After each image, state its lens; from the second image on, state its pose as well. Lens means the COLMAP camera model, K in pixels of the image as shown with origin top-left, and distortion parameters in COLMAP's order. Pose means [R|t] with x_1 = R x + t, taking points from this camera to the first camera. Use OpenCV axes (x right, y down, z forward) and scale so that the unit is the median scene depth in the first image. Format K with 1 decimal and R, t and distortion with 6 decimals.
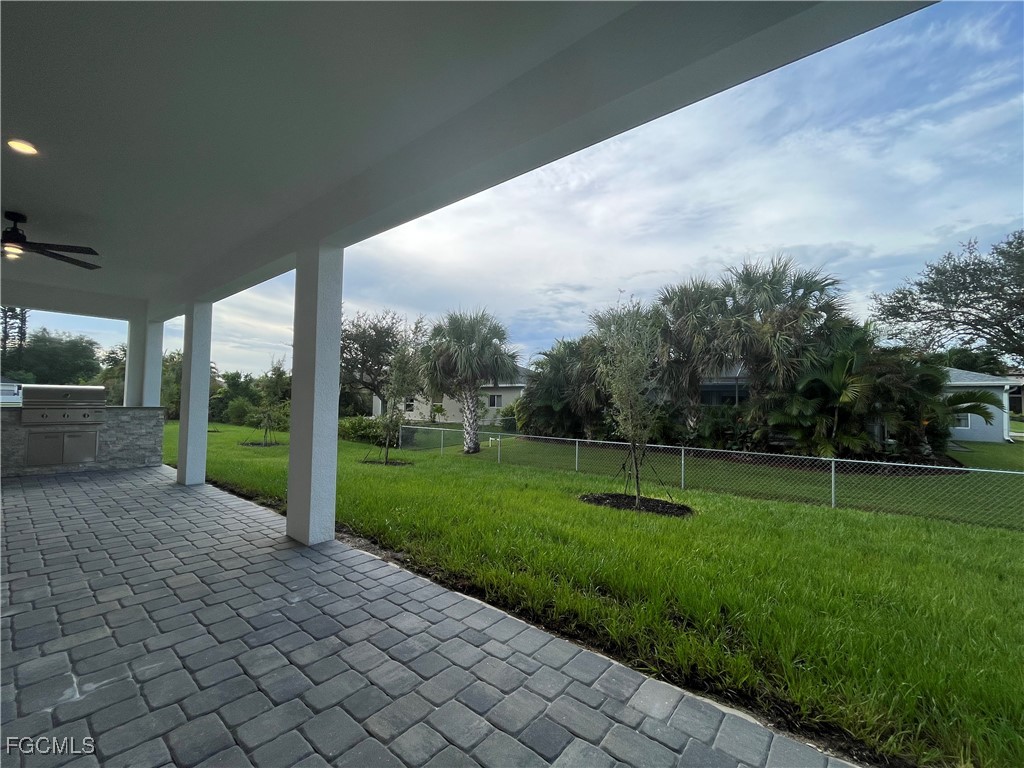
lens RADIAL K [[417.9, 0, 510.8], [0, 417.9, 387.1], [0, 0, 1]] dist [-0.001514, -0.000709]
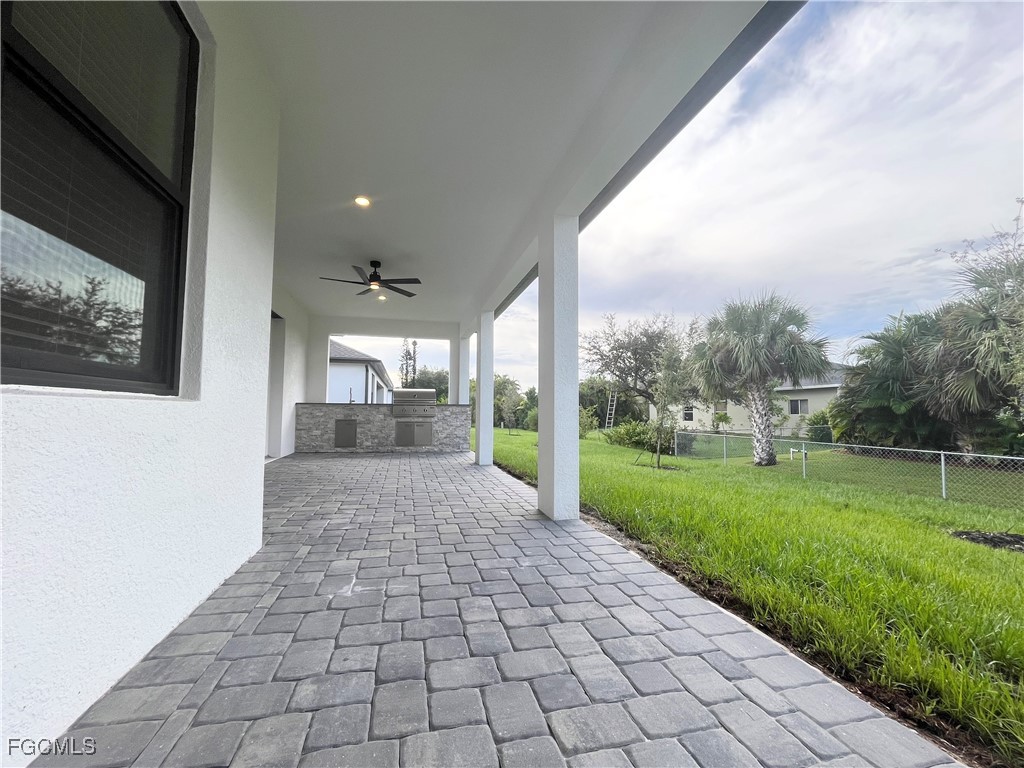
lens RADIAL K [[417.9, 0, 510.6], [0, 417.9, 385.5], [0, 0, 1]] dist [-0.001514, -0.000709]
pose [[0.798738, -0.049180, -0.599665, 0.034272], [0.028752, 0.998635, -0.043604, 0.088993], [0.600991, 0.017587, 0.799062, 0.129070]]
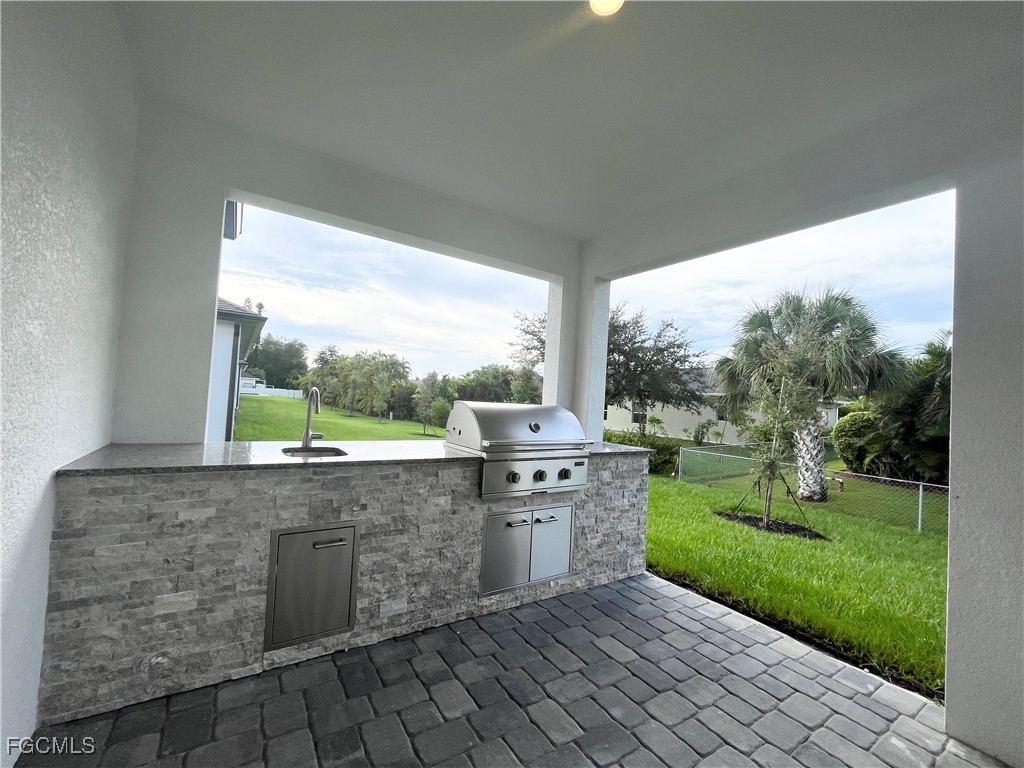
lens RADIAL K [[417.9, 0, 514.7], [0, 417.9, 387.2], [0, 0, 1]] dist [-0.001514, -0.000709]
pose [[0.954953, 0.027411, -0.295489, -1.532285], [-0.029232, 0.999571, -0.001744, -0.037384], [0.295315, 0.010304, 0.955344, 0.897079]]
